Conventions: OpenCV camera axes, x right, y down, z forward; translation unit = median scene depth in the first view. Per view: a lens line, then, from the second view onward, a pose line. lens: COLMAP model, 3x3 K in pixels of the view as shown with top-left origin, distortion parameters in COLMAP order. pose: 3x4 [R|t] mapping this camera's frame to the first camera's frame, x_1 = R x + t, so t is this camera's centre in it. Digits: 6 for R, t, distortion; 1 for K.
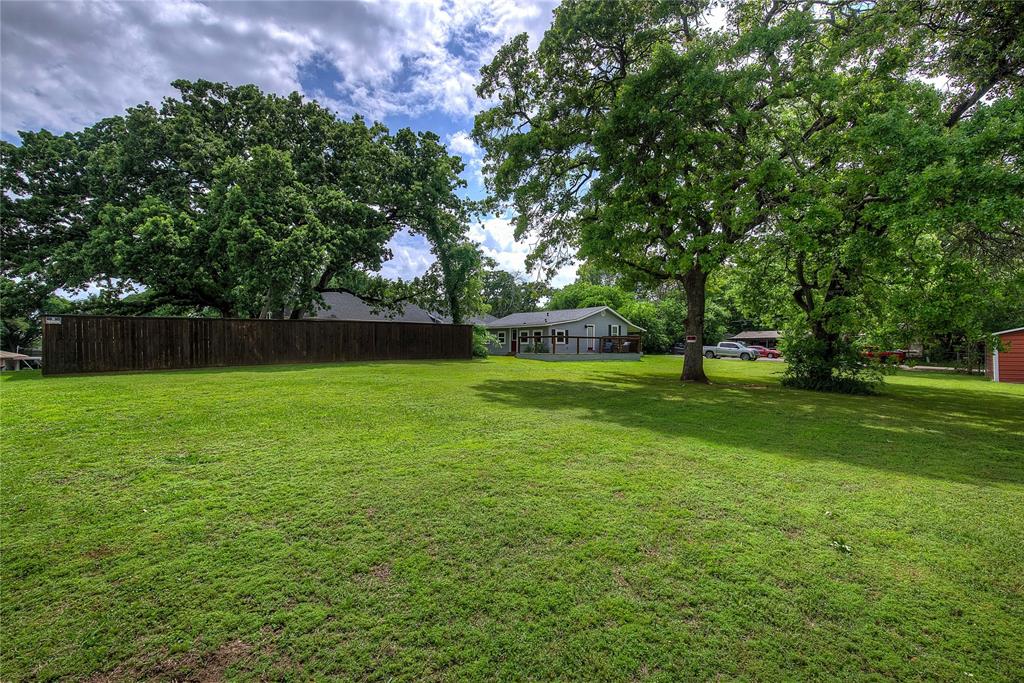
lens RADIAL K [[466.0, 0, 510.1], [0, 466.0, 342.6], [0, 0, 1]] dist [-0.002387, 0.001162]
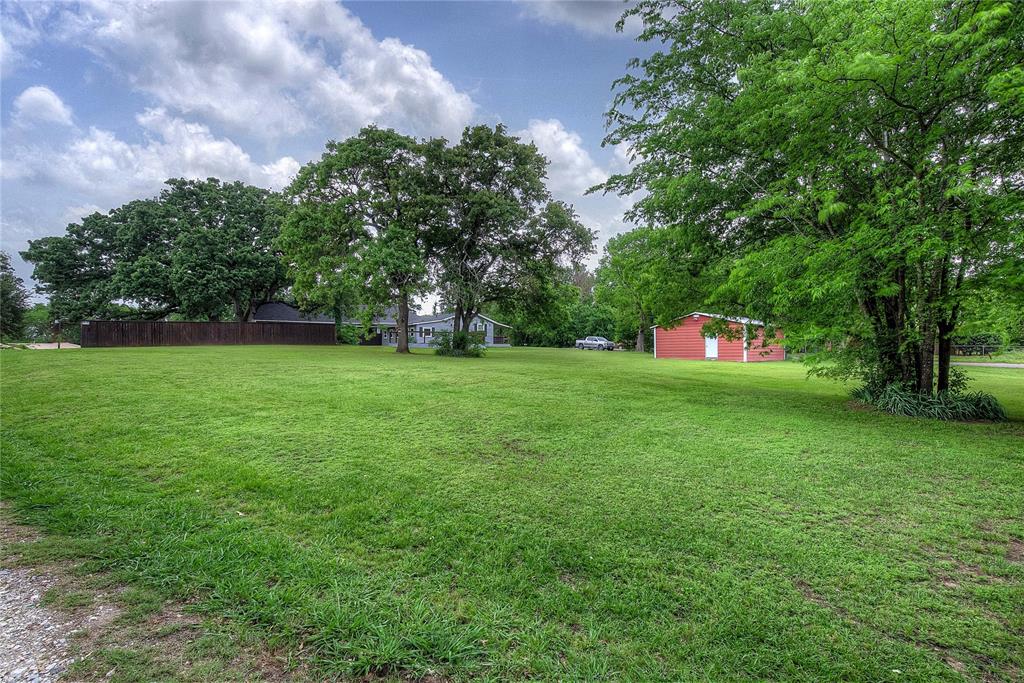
lens RADIAL K [[466.0, 0, 514.0], [0, 466.0, 343.0], [0, 0, 1]] dist [-0.002387, 0.001162]
pose [[0.994882, -0.008888, -0.100648, 0.670700], [0.008307, 0.999946, -0.006187, 0.042198], [0.100698, 0.005320, 0.994903, -0.525799]]
